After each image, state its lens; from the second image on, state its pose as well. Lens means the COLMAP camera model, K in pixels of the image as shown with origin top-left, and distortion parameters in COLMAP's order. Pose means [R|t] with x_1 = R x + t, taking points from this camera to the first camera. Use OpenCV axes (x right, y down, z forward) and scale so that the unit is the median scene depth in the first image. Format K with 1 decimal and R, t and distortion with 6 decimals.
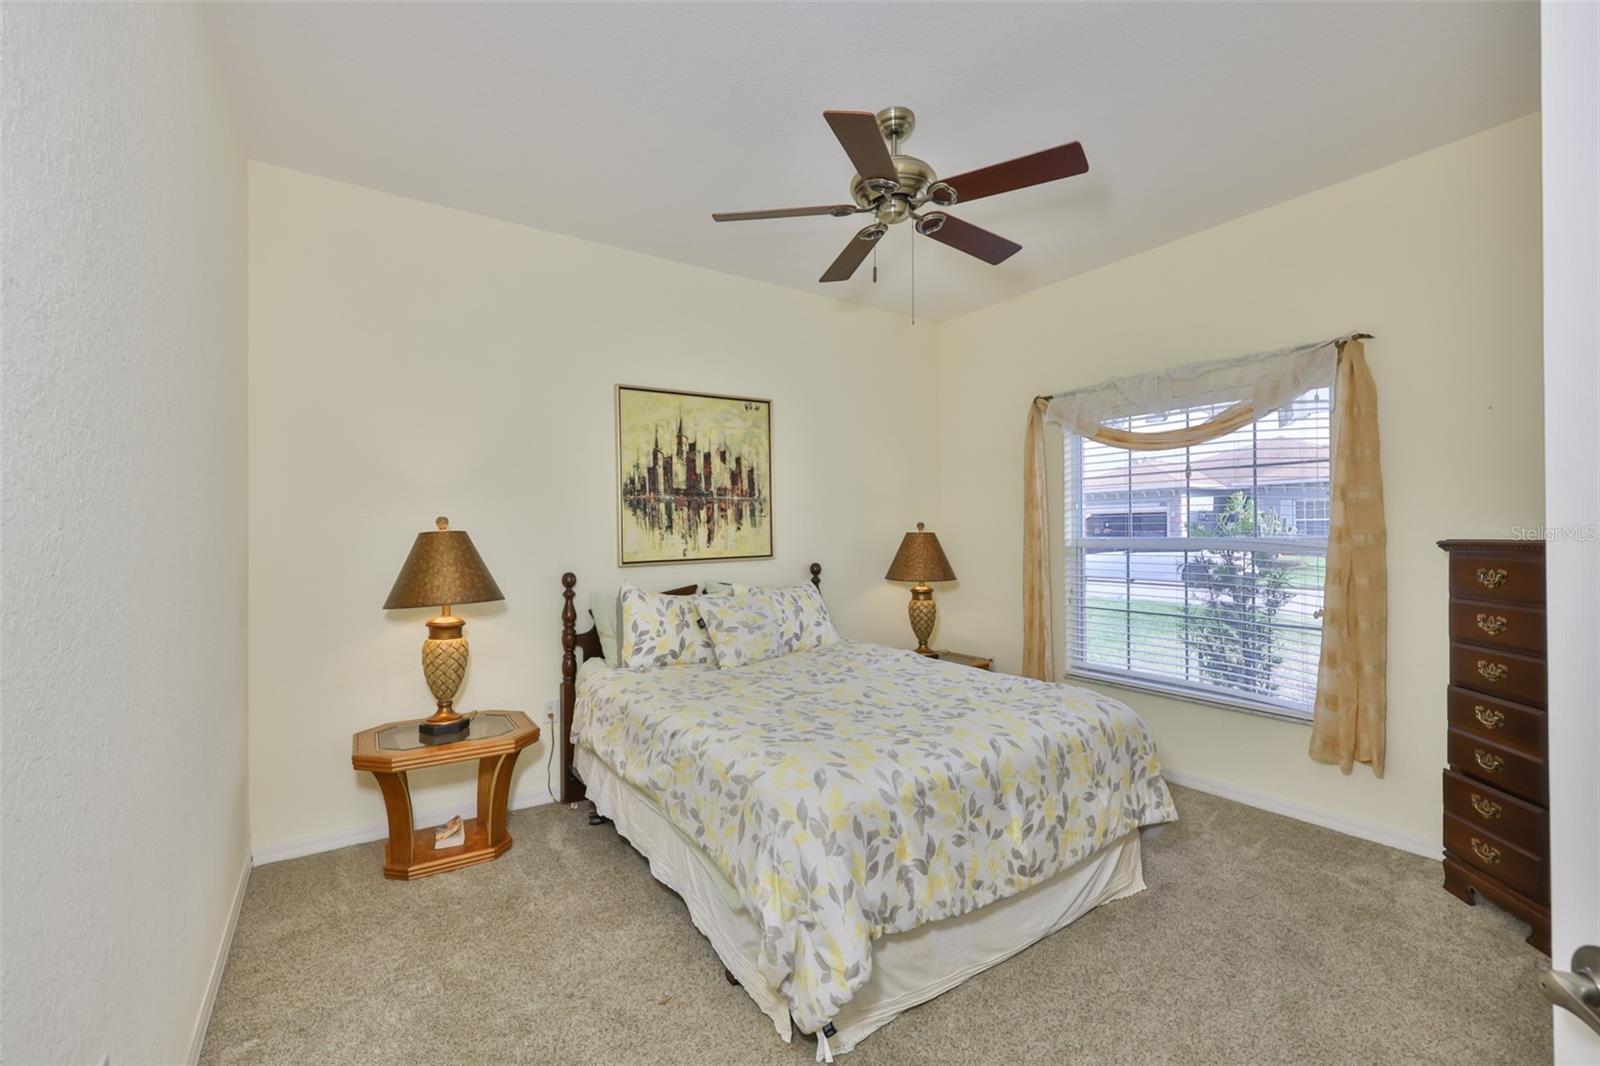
lens RADIAL K [[683.7, 0, 800.0], [0, 683.7, 533.0], [0, 0, 1]] dist [0.000748, 0.000314]
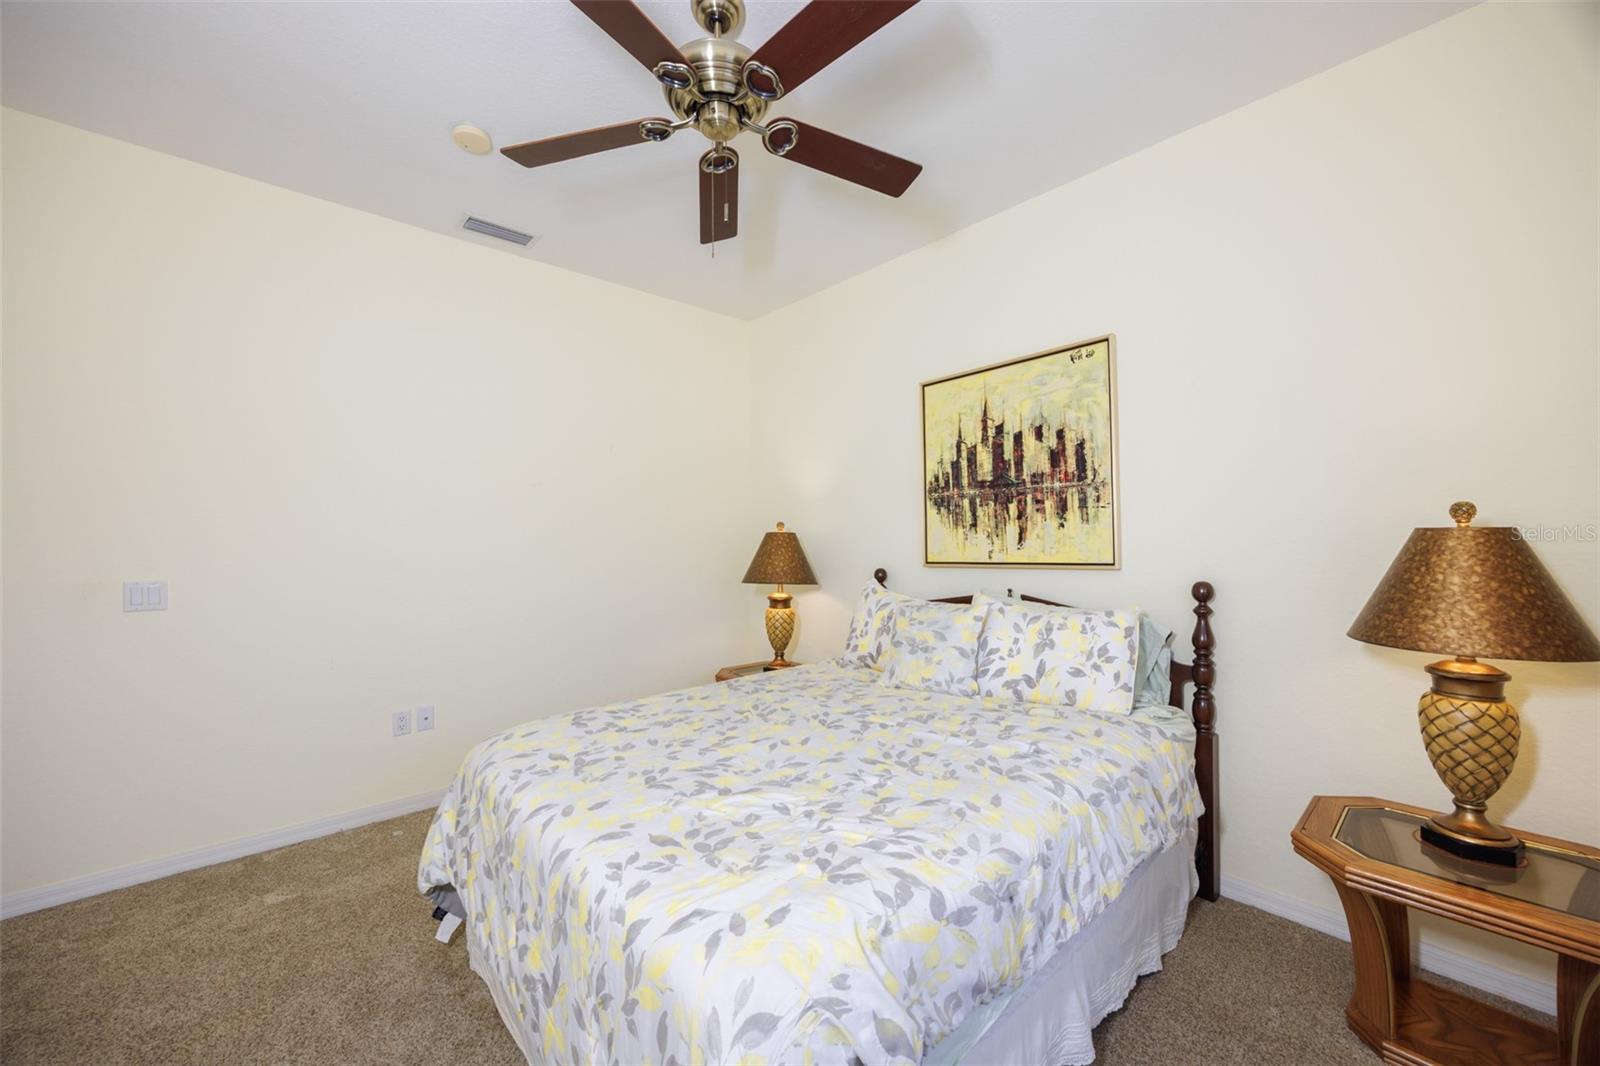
lens RADIAL K [[608.6, 0, 800.0], [0, 608.6, 533.0], [0, 0, 1]] dist [-0.000179, -0.000003]
pose [[0.135524, -0.001183, -0.990773, 0.551891], [0.006844, 0.999977, -0.000258, 0.000039], [0.990750, -0.006746, 0.135529, 0.657871]]
